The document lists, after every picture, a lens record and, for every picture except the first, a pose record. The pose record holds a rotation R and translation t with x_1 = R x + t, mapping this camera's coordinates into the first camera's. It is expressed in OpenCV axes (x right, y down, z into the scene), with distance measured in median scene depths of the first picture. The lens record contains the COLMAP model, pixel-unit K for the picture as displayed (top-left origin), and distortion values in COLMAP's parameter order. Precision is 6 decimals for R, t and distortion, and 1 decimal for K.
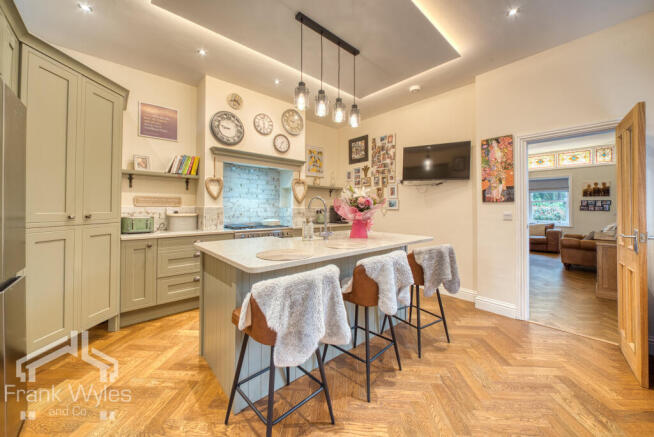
lens RADIAL K [[241.7, 0, 330.9], [0, 241.7, 206.0], [0, 0, 1]] dist [-0.000535, -0.000224]
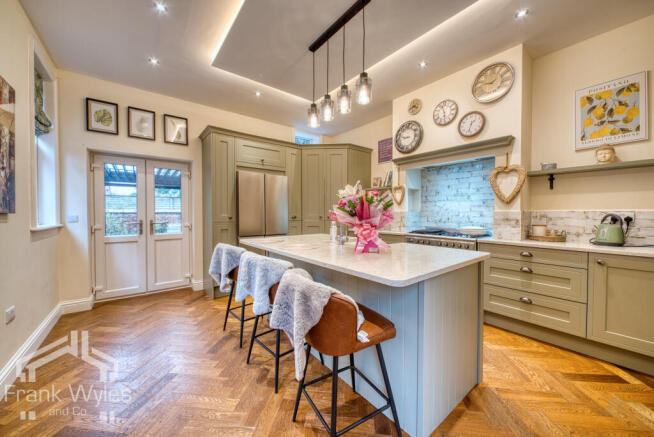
lens RADIAL K [[241.7, 0, 327.5], [0, 241.7, 216.3], [0, 0, 1]] dist [-0.000535, -0.000224]
pose [[-0.051936, 0.017291, -0.998501, 0.554890], [0.016423, 0.999730, 0.016458, 0.001429], [0.998515, -0.015544, -0.052206, 0.594240]]
